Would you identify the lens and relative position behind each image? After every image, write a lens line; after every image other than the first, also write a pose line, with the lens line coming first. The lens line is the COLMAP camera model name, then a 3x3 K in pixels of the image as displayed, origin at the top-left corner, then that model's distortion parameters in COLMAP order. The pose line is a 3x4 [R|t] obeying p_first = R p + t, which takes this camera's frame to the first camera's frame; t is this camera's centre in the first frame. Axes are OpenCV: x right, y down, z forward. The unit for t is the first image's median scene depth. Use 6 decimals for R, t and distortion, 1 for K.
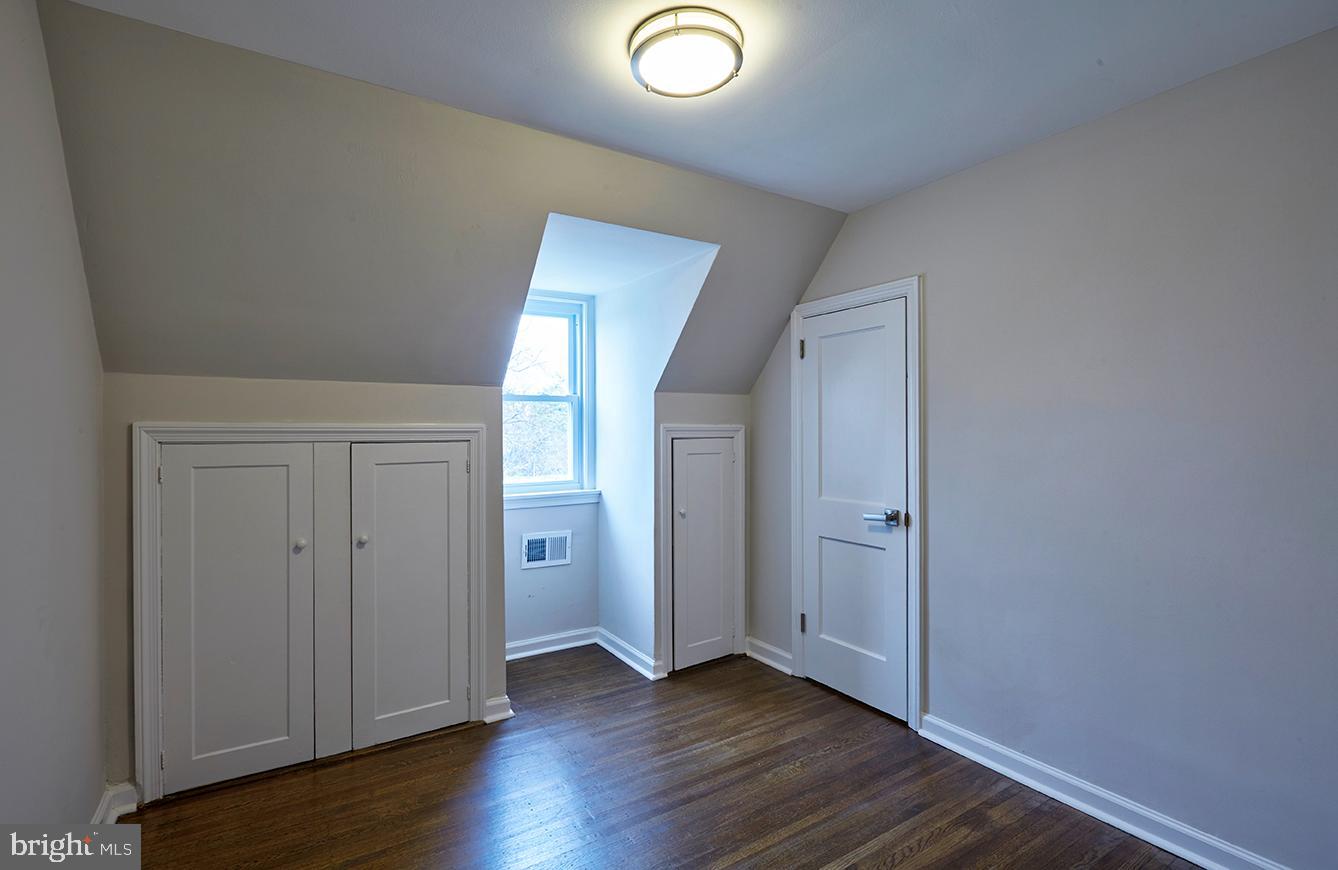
lens RADIAL K [[624.9, 0, 671.7], [0, 624.9, 425.0], [0, 0, 1]] dist [0.000666, -0.000082]
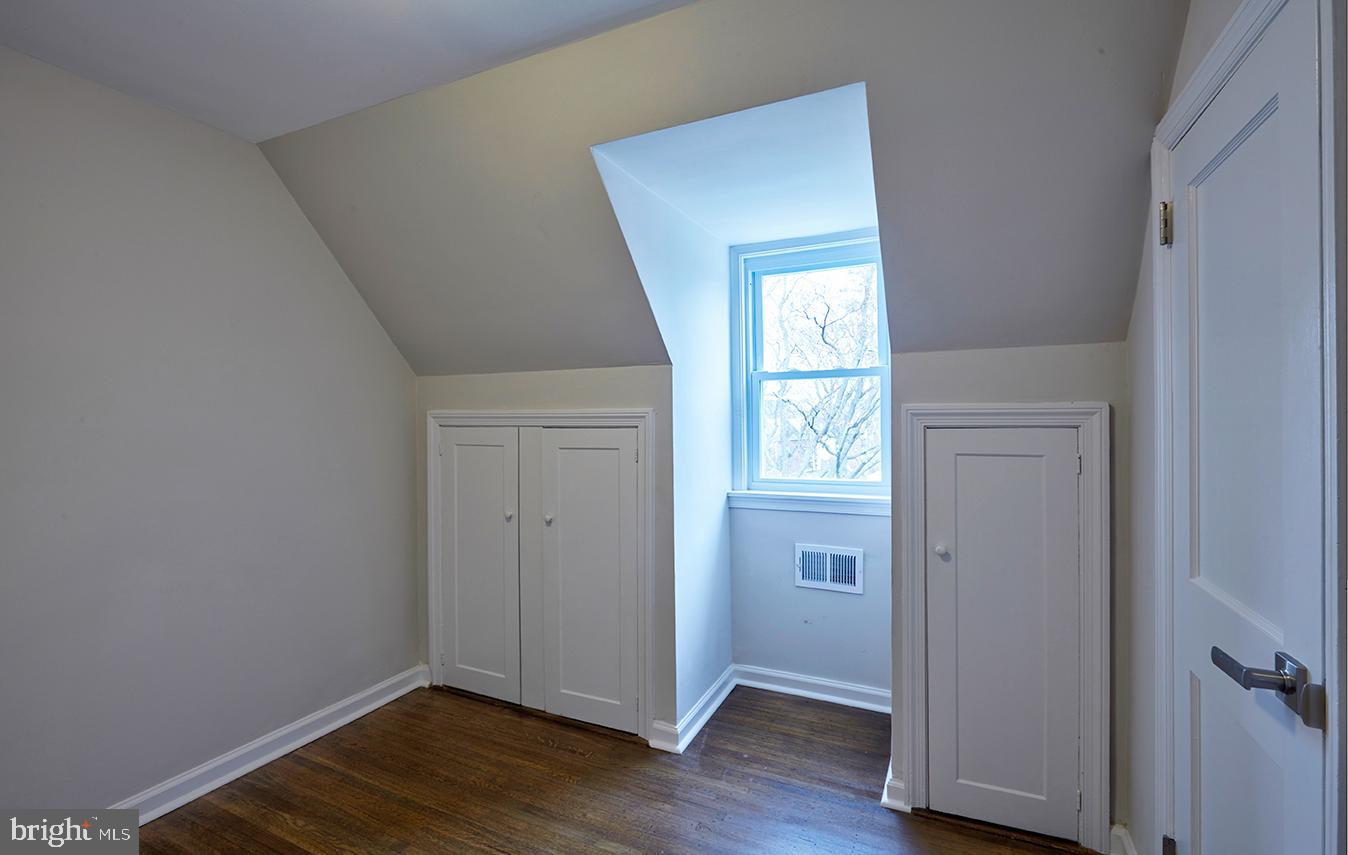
lens RADIAL K [[617.2, 0, 652.6], [0, 617.2, 412.2], [0, 0, 1]] dist [-0.001681, -0.000177]
pose [[0.513542, -0.008345, -0.858024, 0.456131], [0.012794, 0.999916, -0.002068, 0.005985], [0.857969, -0.009916, 0.513605, 0.555216]]
